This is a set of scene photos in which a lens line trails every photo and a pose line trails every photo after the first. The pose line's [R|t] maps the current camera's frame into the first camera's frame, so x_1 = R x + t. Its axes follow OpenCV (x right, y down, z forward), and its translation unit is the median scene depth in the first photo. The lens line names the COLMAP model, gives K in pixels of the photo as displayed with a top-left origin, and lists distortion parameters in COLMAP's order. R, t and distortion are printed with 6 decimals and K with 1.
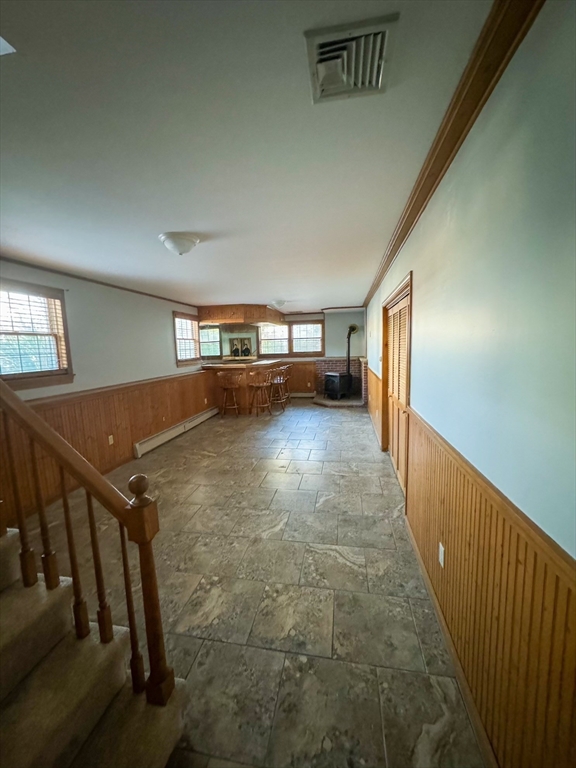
lens RADIAL K [[310.4, 0, 289.4], [0, 310.4, 384.5], [0, 0, 1]] dist [0.000760, -0.000198]
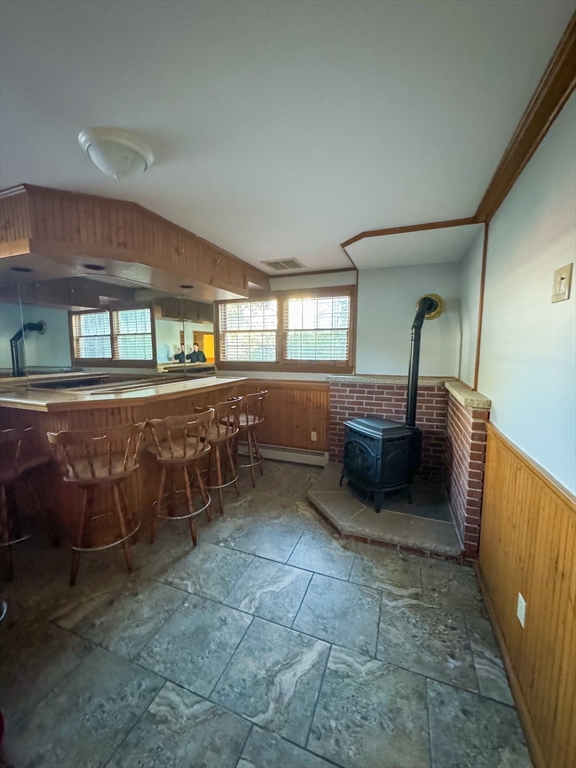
lens RADIAL K [[310.4, 0, 285.3], [0, 310.4, 385.7], [0, 0, 1]] dist [0.000760, -0.000198]
pose [[0.979201, 0.049922, -0.196655, 0.106088], [-0.050359, 0.998727, 0.002785, -0.069210], [0.196544, 0.007176, 0.980469, 0.569364]]
